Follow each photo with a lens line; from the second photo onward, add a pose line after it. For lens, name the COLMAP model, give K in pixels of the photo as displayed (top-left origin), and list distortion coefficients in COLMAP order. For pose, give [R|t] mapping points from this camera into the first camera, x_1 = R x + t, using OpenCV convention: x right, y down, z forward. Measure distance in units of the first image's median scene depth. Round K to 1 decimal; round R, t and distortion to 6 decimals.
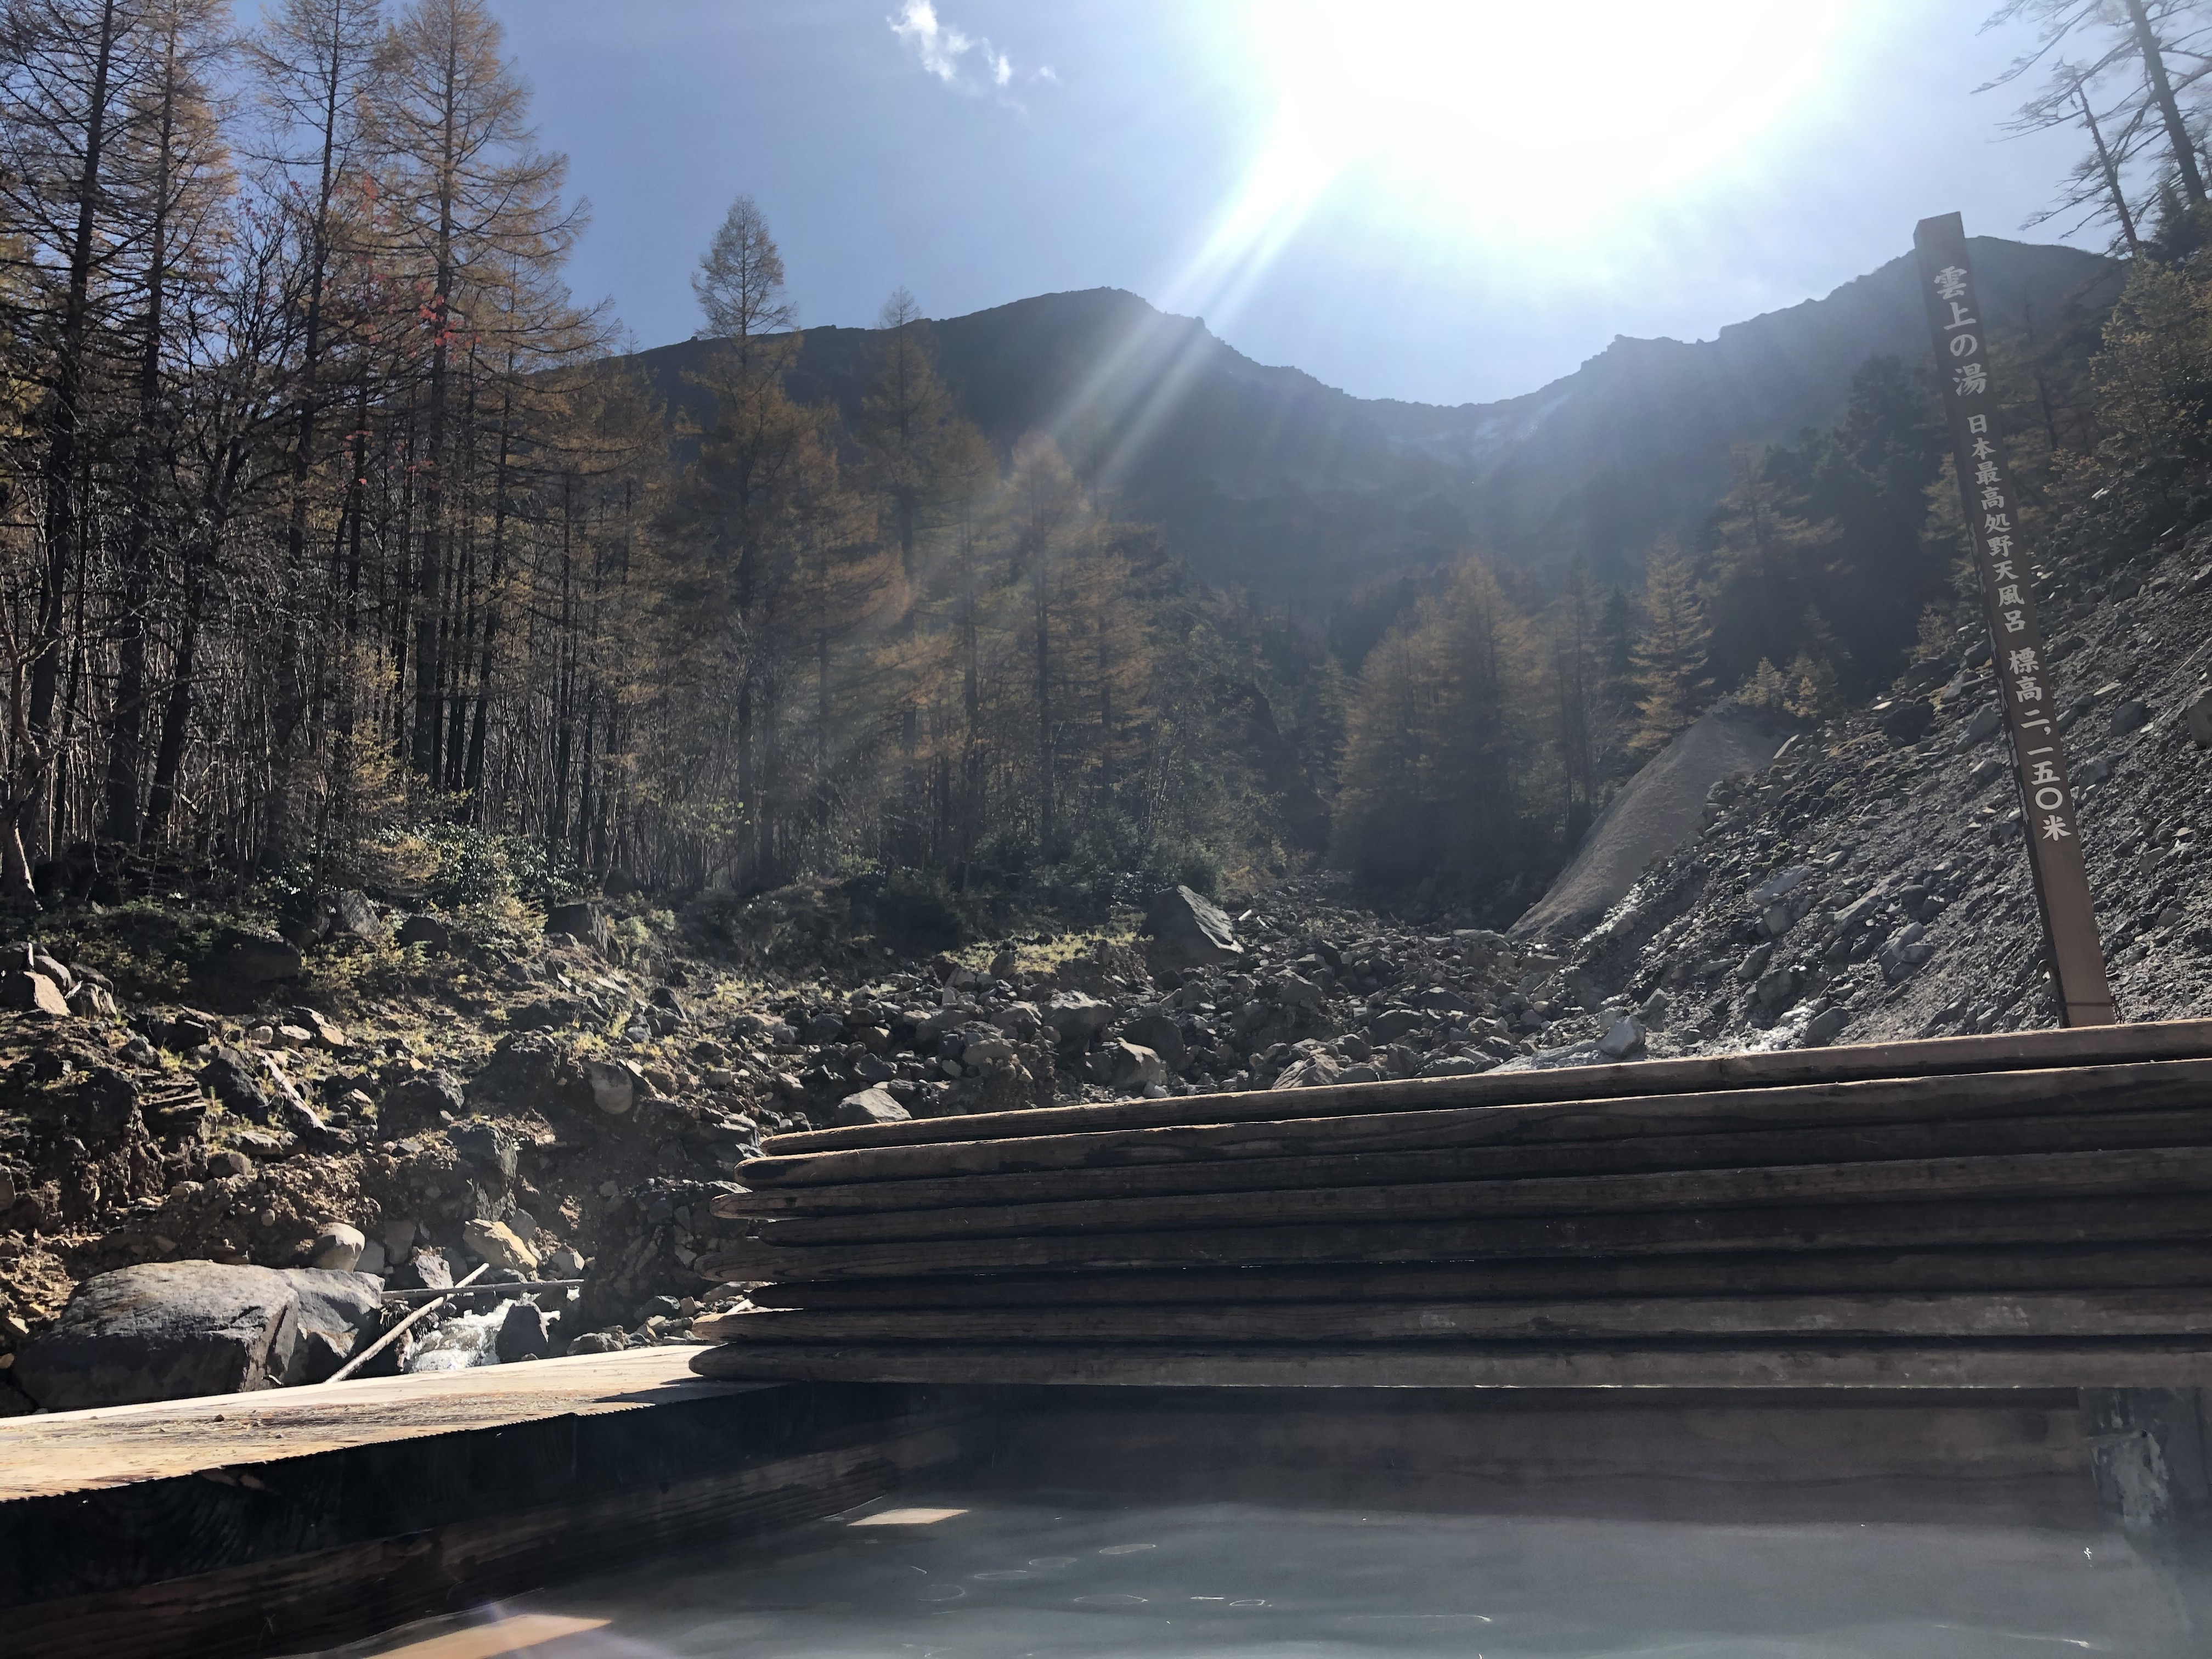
lens RADIAL K [[1755.1, 0, 1118.4], [0, 1755.1, 851.0], [0, 0, 1]] dist [0.001564, 0.002261]
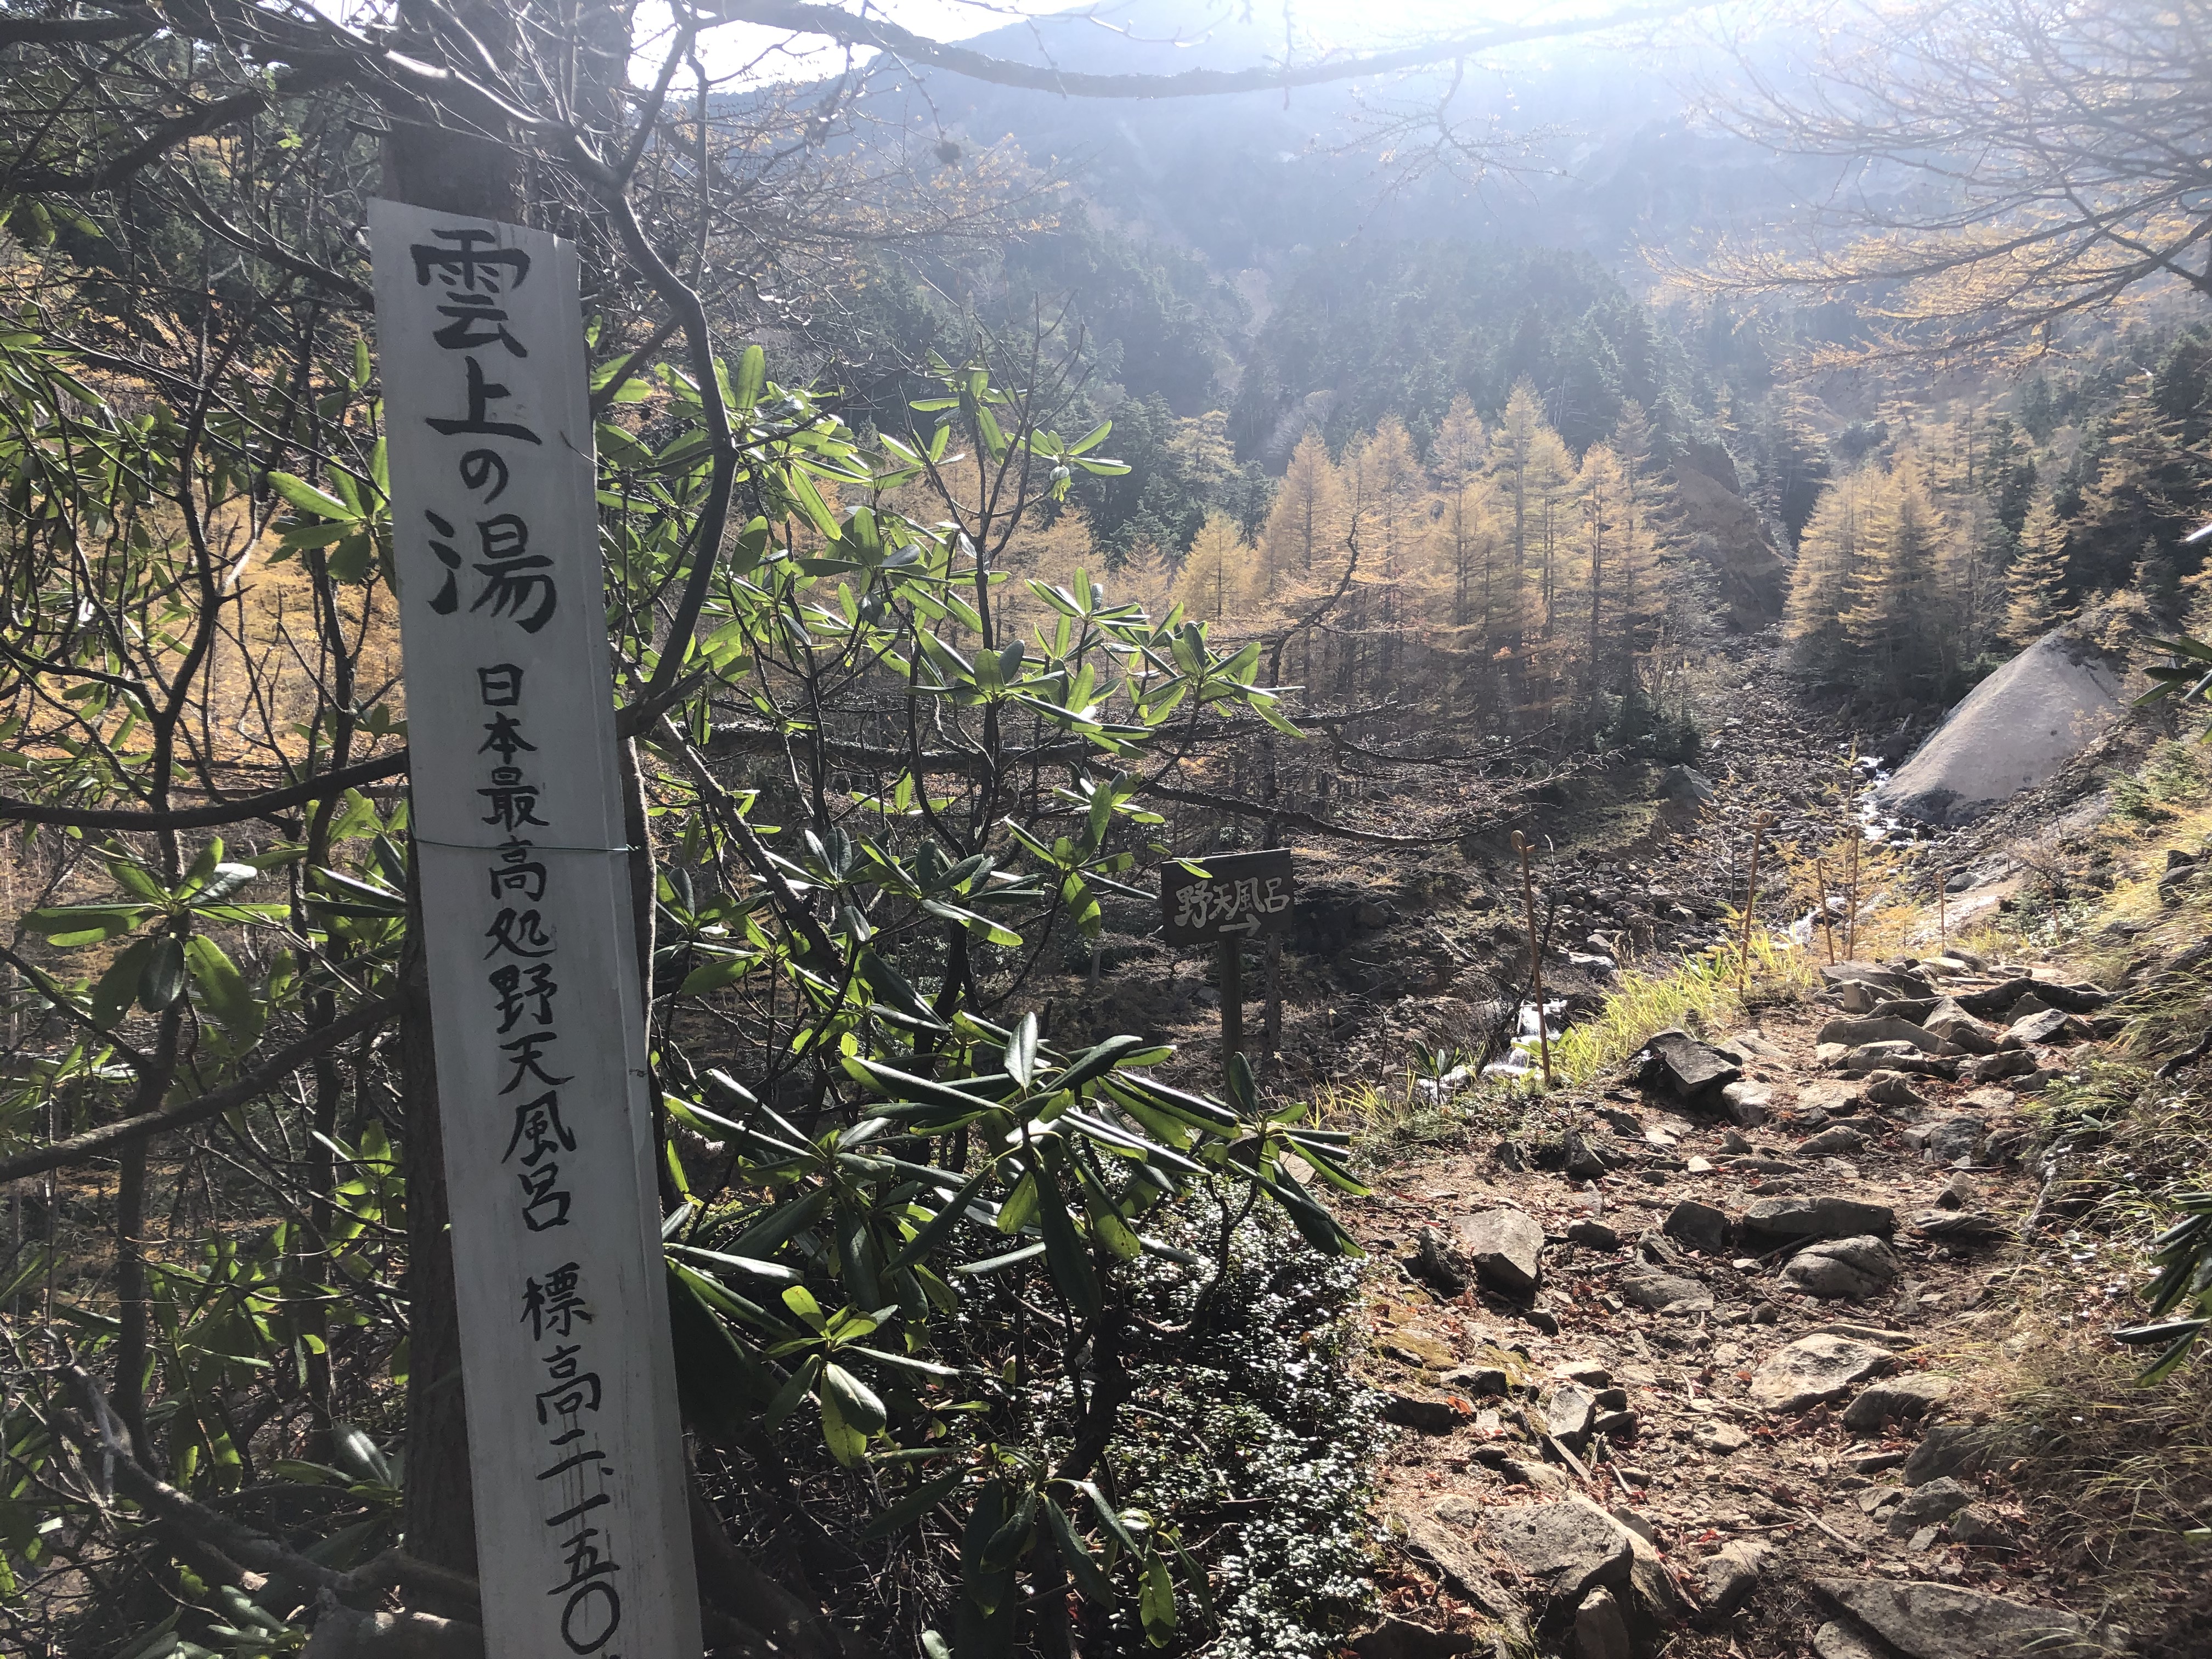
lens RADIAL K [[1755.1, 0, 1101.7], [0, 1755.1, 832.0], [0, 0, 1]] dist [0.001564, 0.002261]
pose [[0.970682, 0.050975, -0.234899, -0.265340], [-0.001512, 0.978529, 0.206103, -0.634946], [0.240361, -0.199705, 0.949918, -1.931681]]
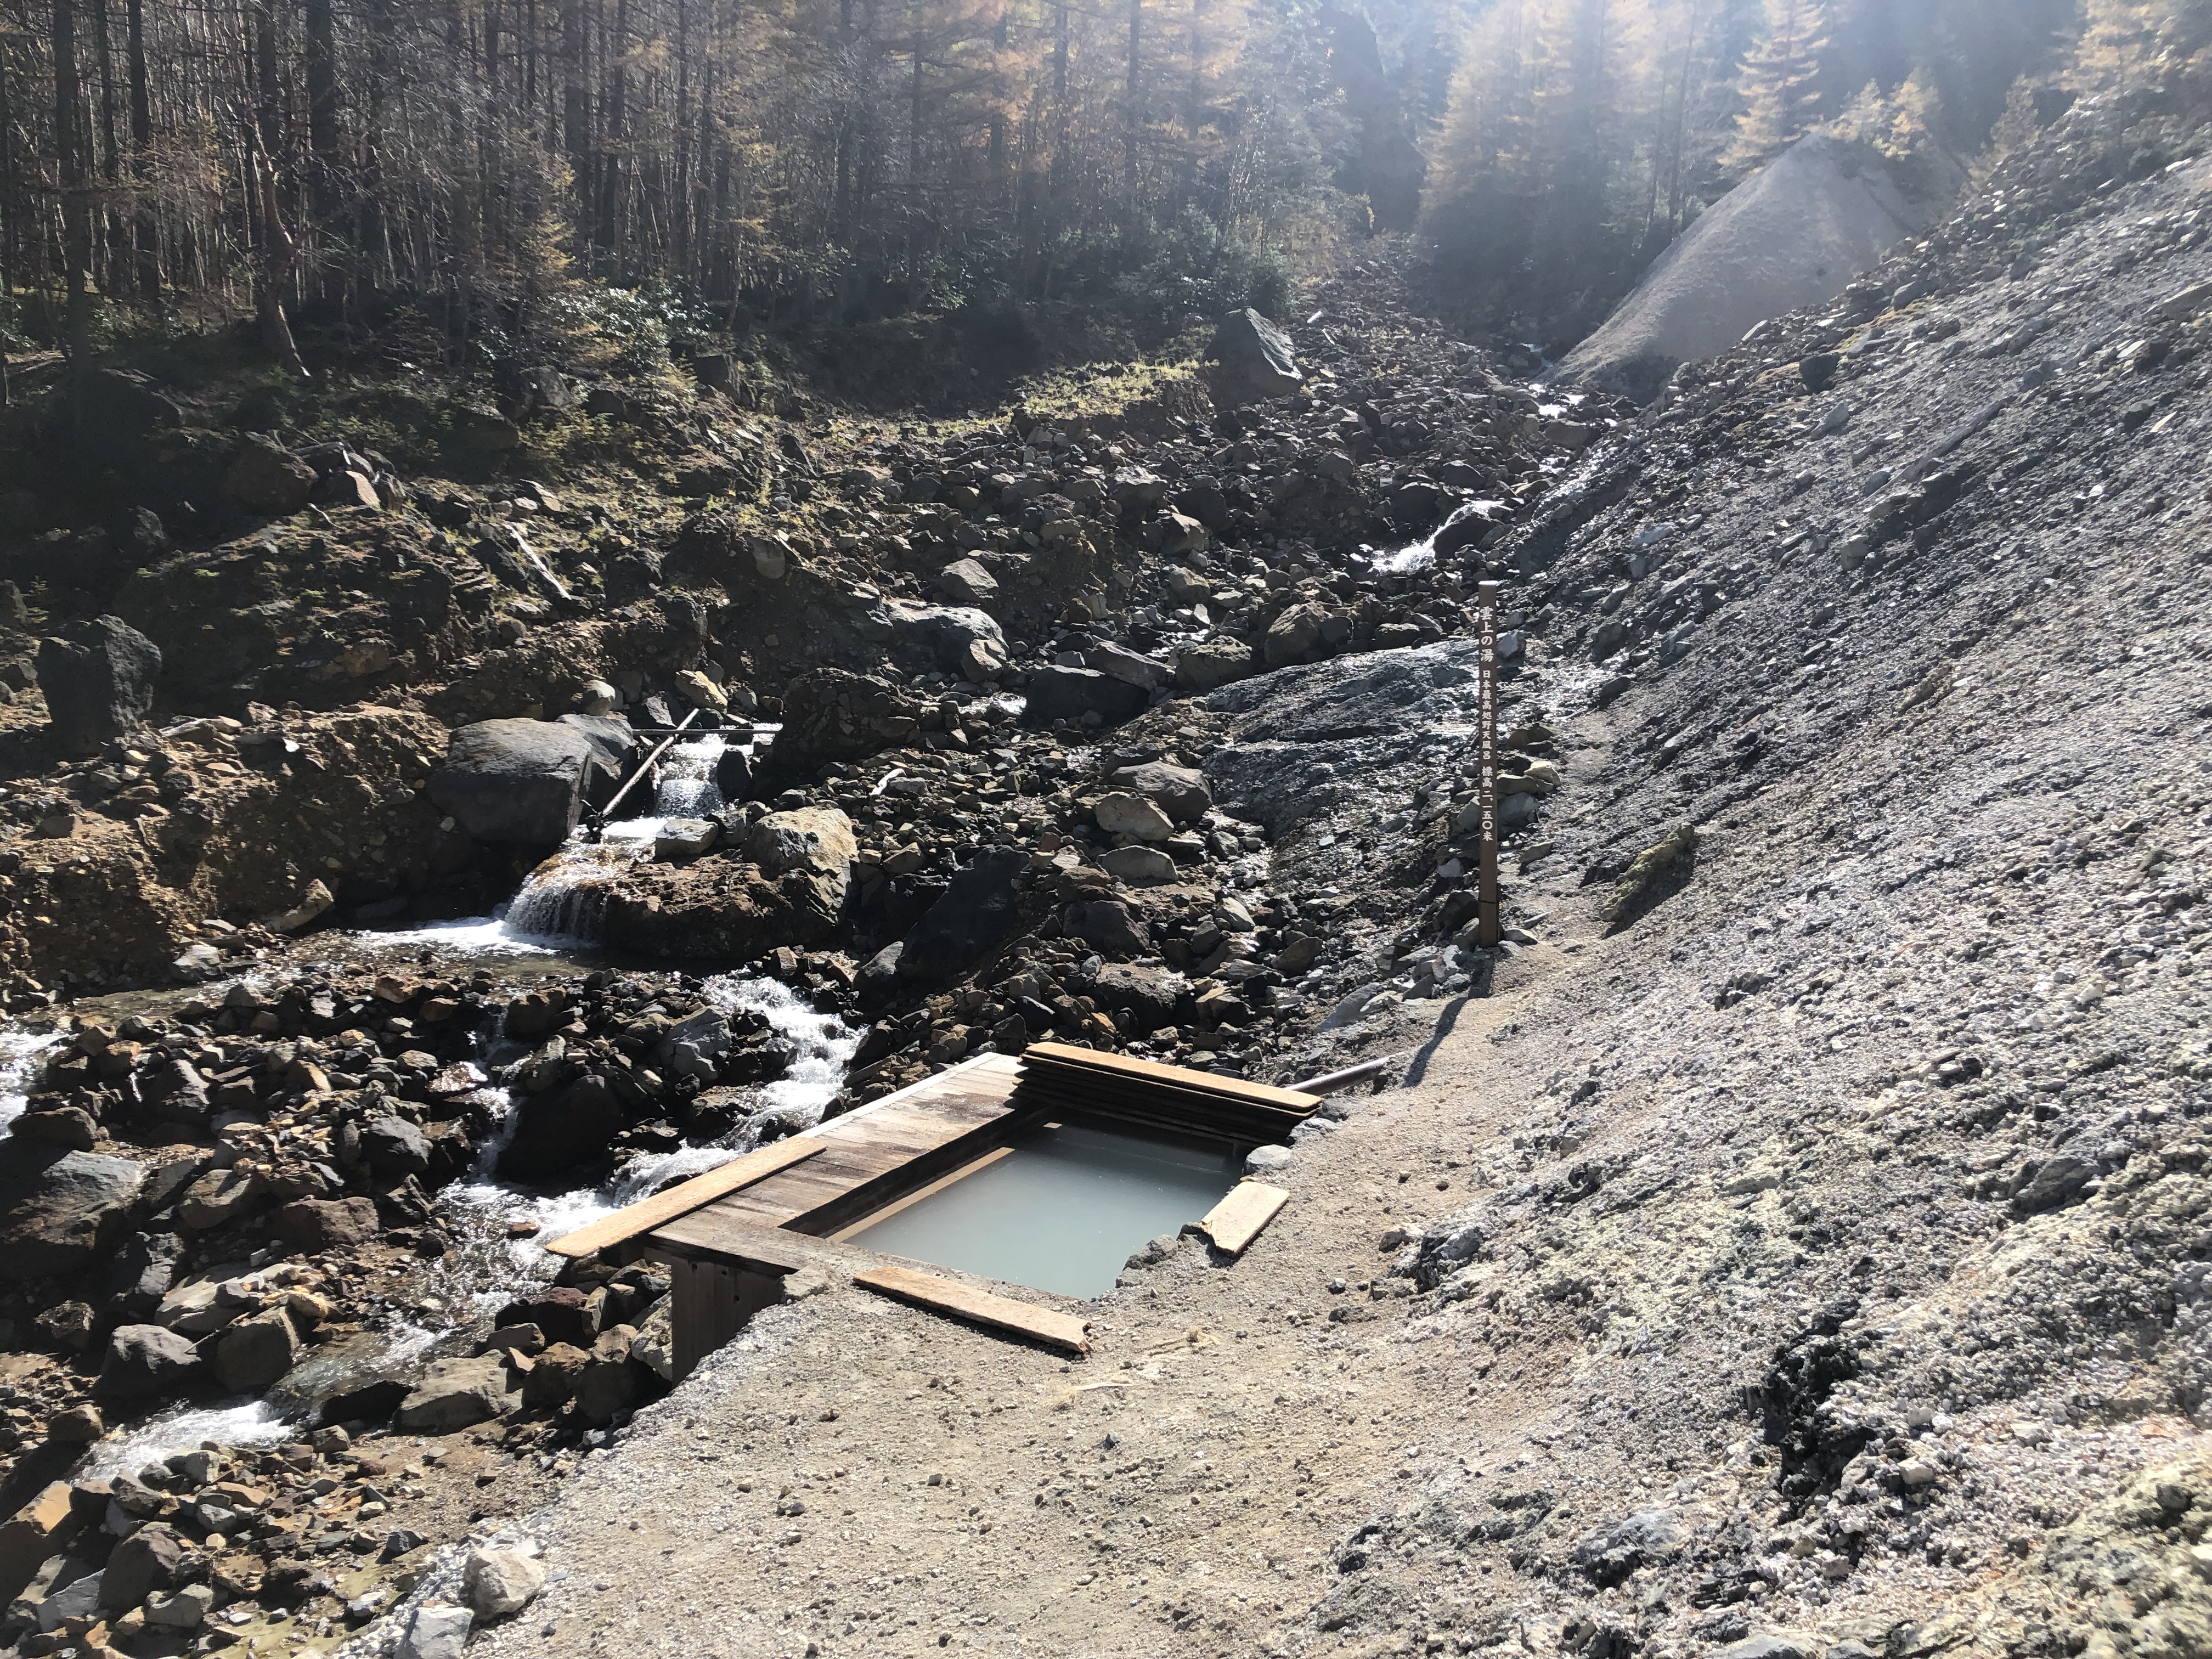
lens RADIAL K [[1755.1, 0, 1109.3], [0, 1755.1, 816.8], [0, 0, 1]] dist [0.001564, 0.002261]
pose [[0.996812, 0.074770, -0.027846, 0.008862], [-0.059986, 0.932425, 0.356350, -0.150535], [0.052609, -0.353543, 0.933938, -0.234919]]
